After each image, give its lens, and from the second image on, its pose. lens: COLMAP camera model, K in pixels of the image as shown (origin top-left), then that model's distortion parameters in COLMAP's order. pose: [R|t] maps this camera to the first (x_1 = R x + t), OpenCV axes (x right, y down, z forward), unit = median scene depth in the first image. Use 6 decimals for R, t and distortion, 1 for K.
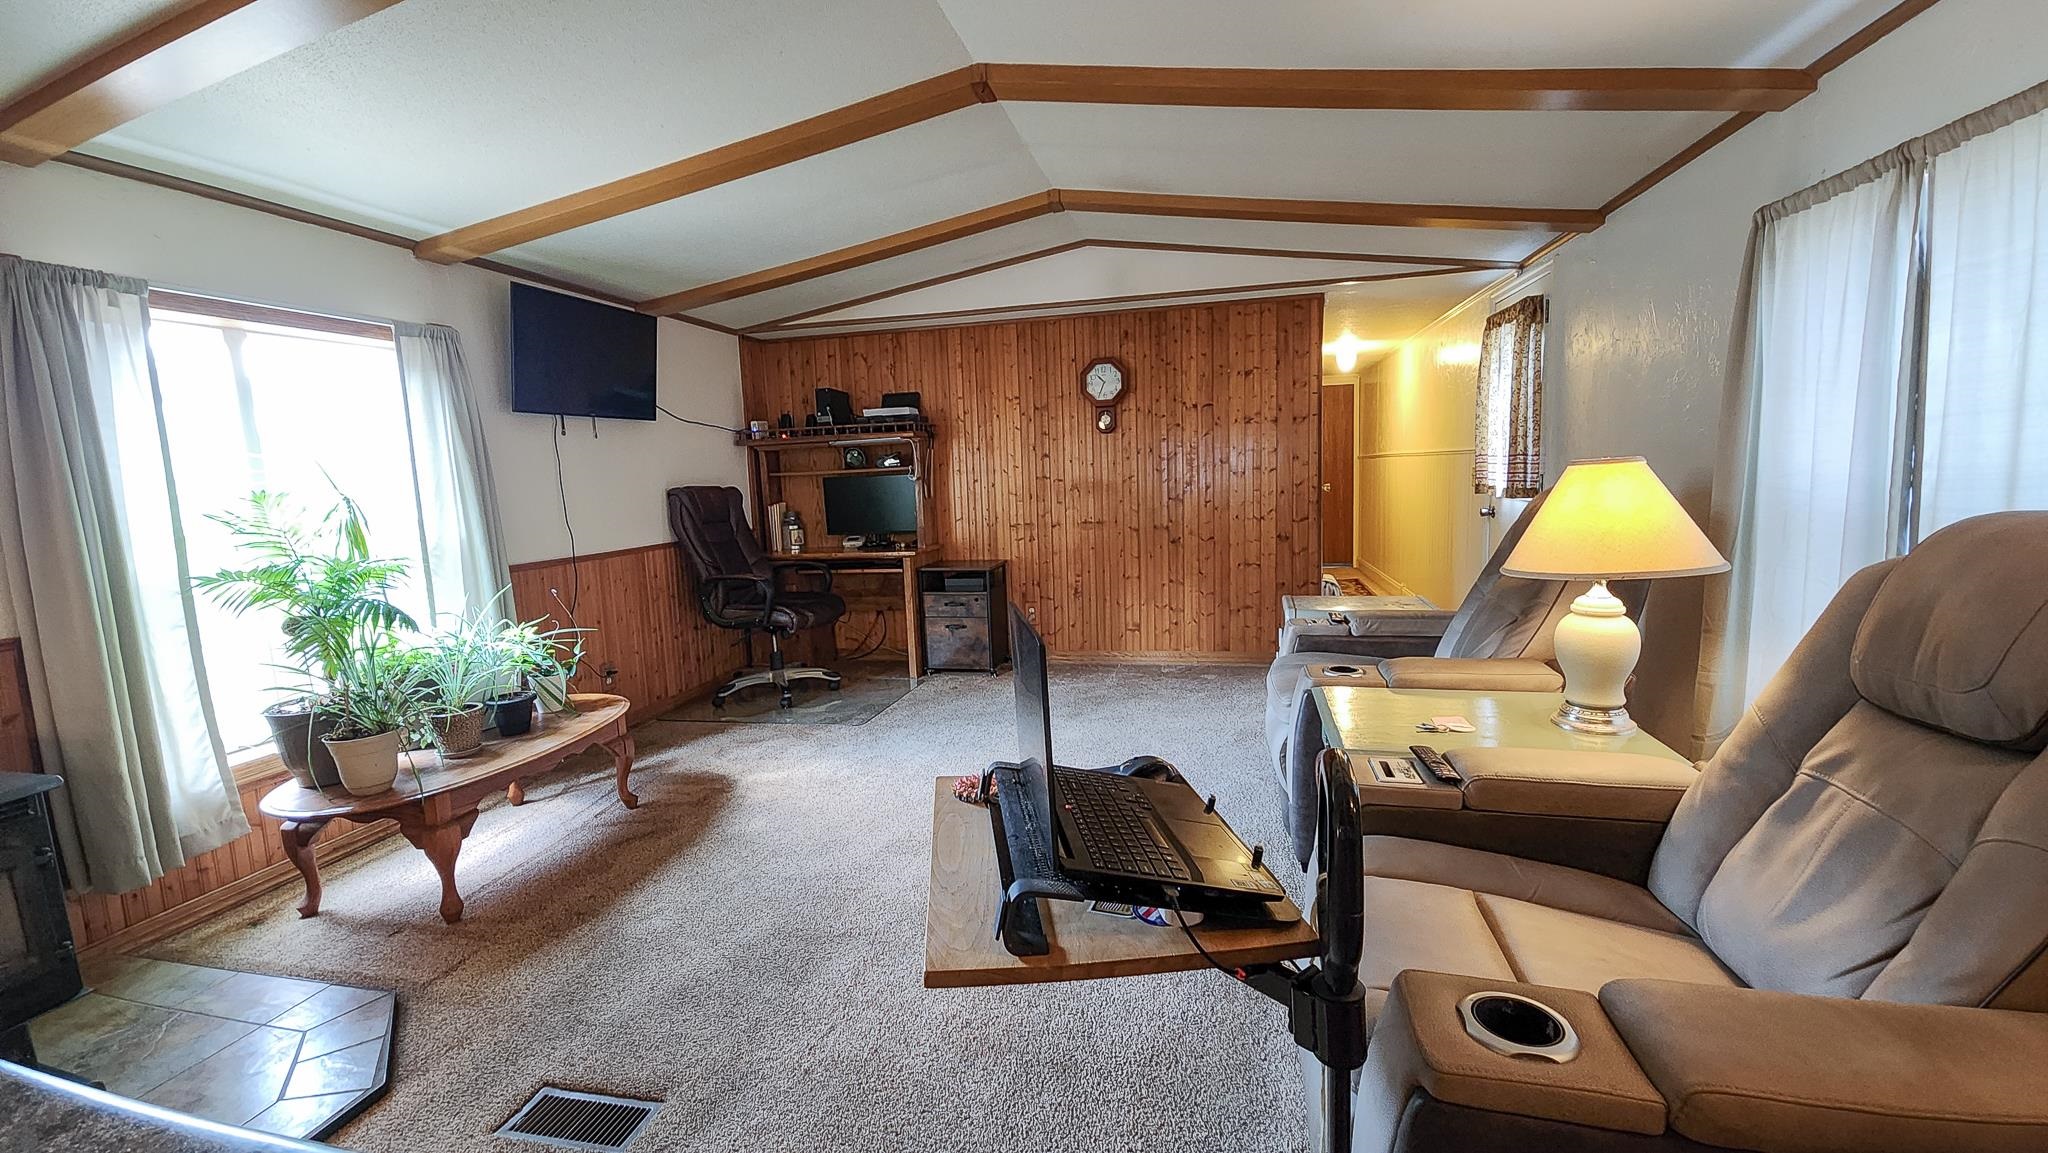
lens RADIAL K [[838.3, 0, 1031.8], [0, 838.3, 578.8], [0, 0, 1]] dist [-0.008936, -0.002782]
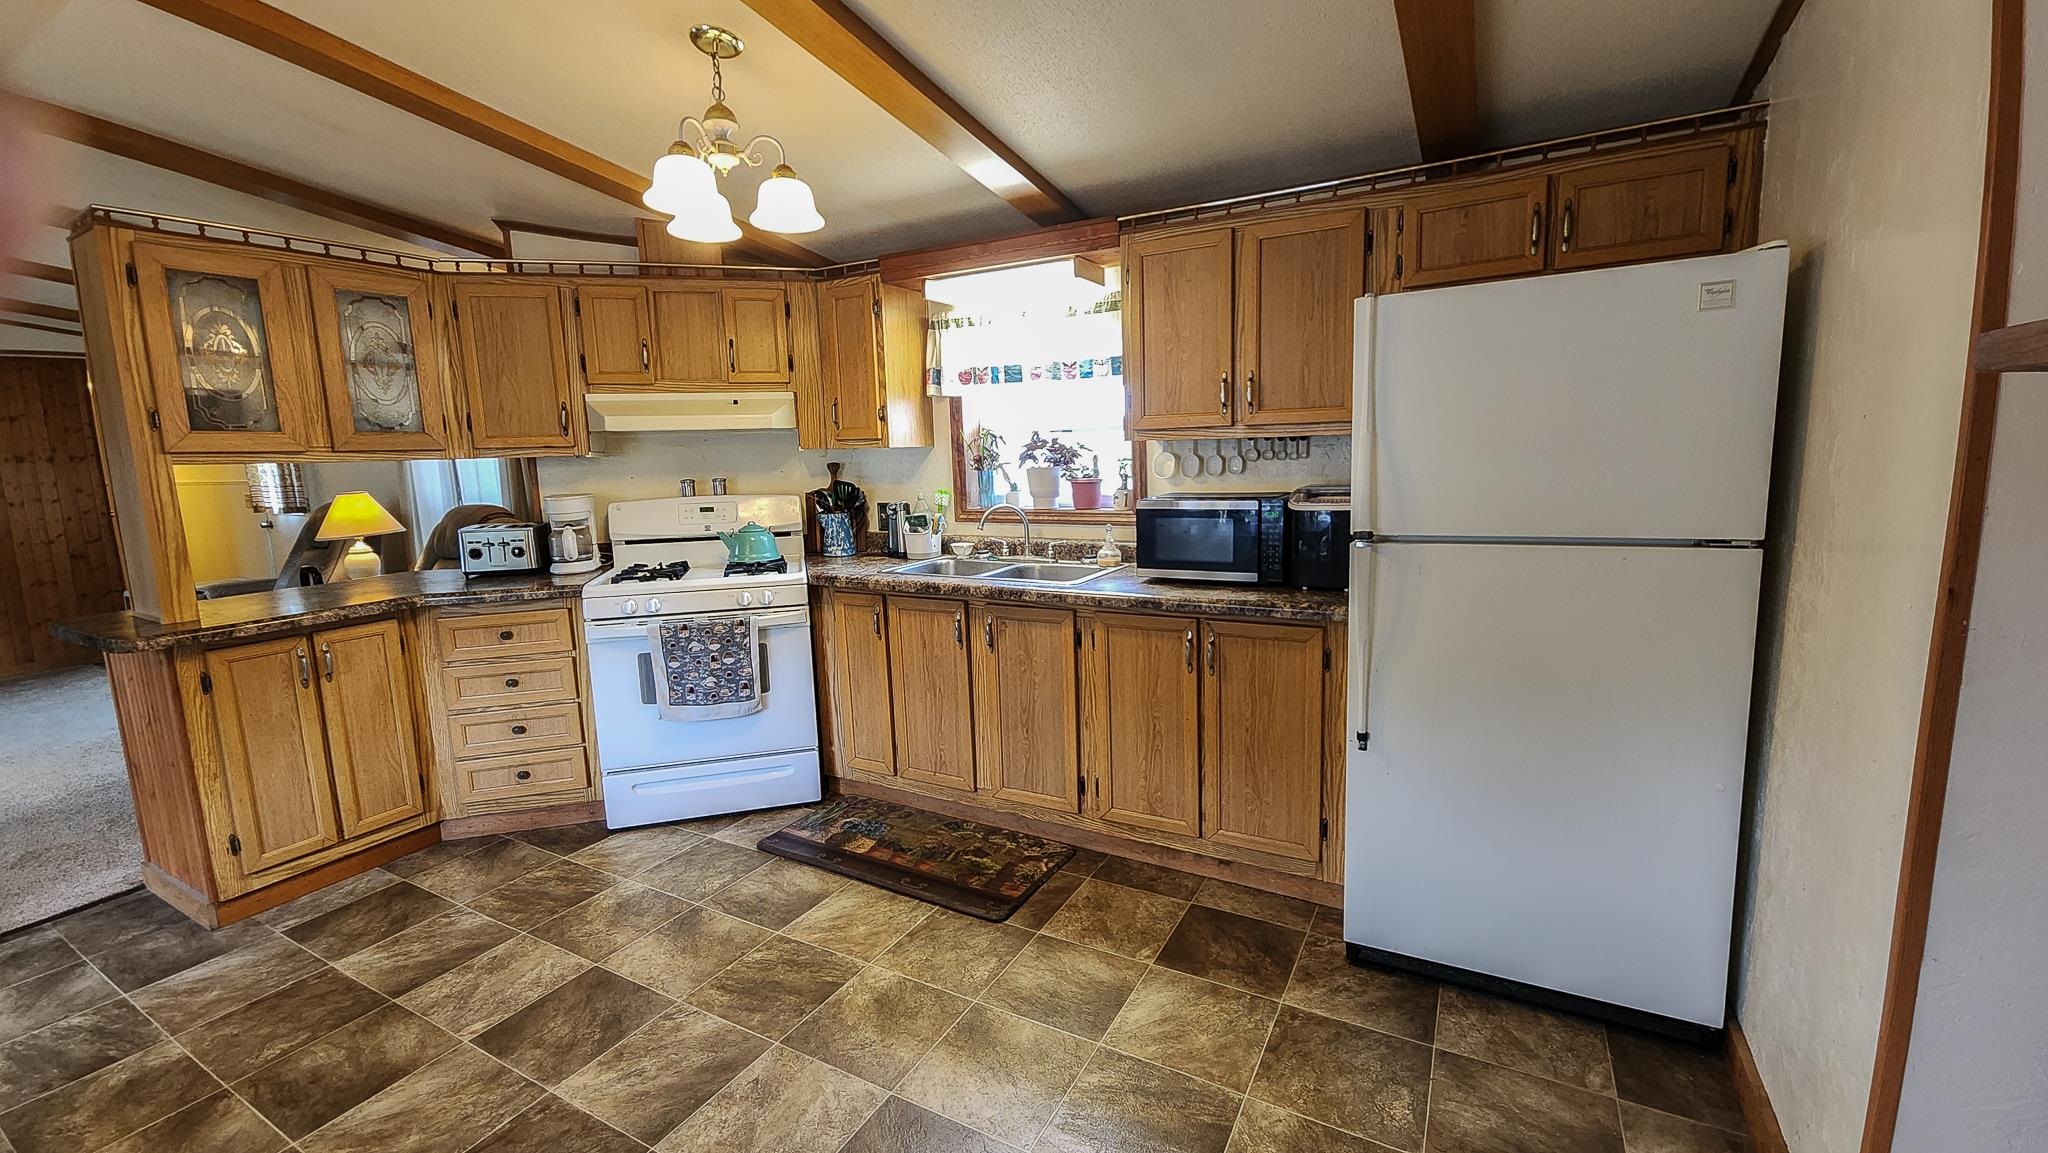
lens RADIAL K [[838.3, 0, 1027.5], [0, 838.3, 567.1], [0, 0, 1]] dist [-0.008936, -0.002782]
pose [[0.275751, -0.103820, 0.955606, -0.439874], [0.142860, 0.987536, 0.066064, 0.078859], [-0.950554, 0.118301, 0.287146, -0.609451]]
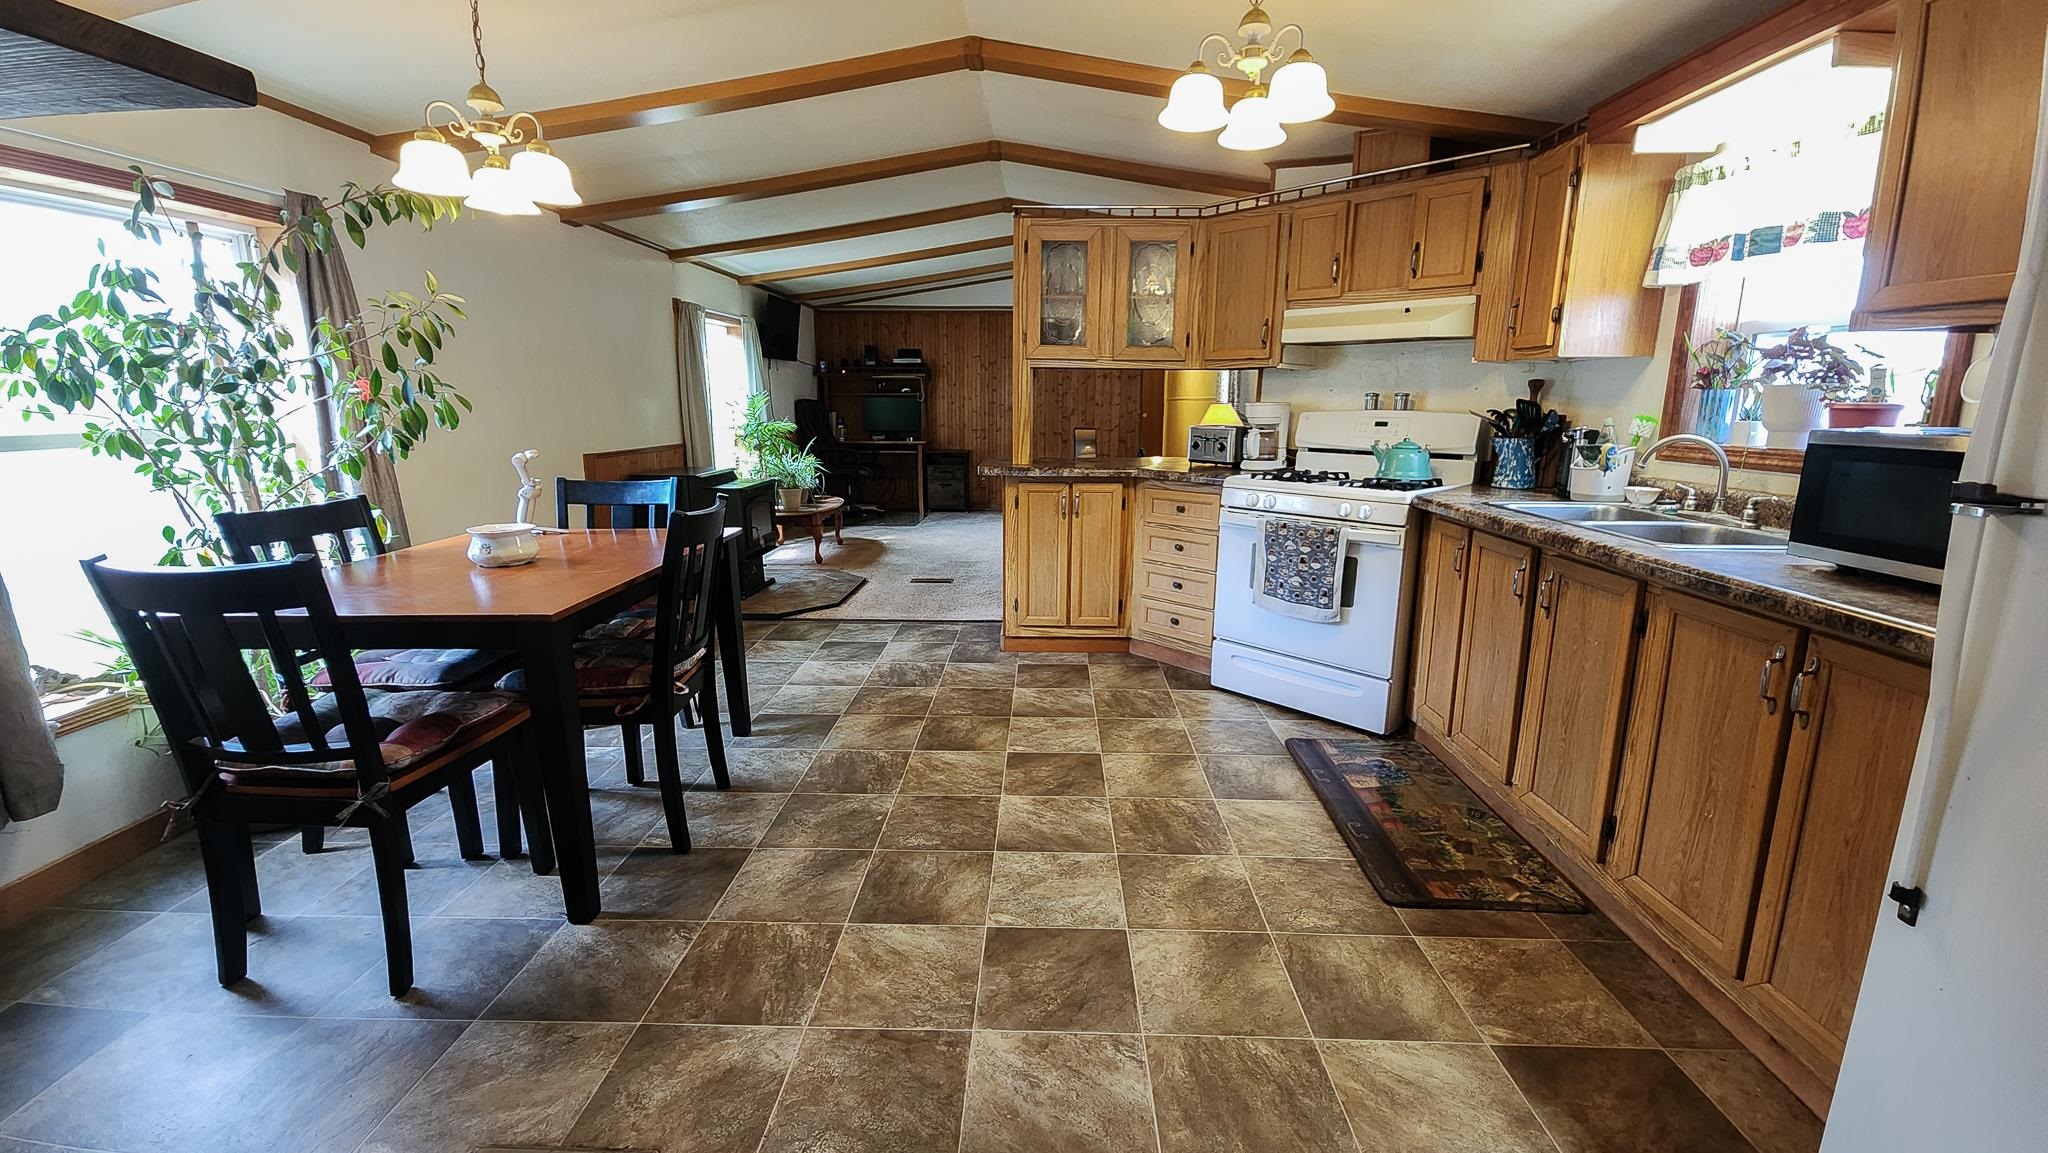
lens RADIAL K [[838.3, 0, 1018.2], [0, 838.3, 572.6], [0, 0, 1]] dist [-0.008936, -0.002782]
pose [[0.982216, 0.007729, 0.187595, -0.268930], [-0.020454, 0.997610, 0.065992, 0.121878], [-0.186637, -0.068655, 0.980027, -0.786934]]
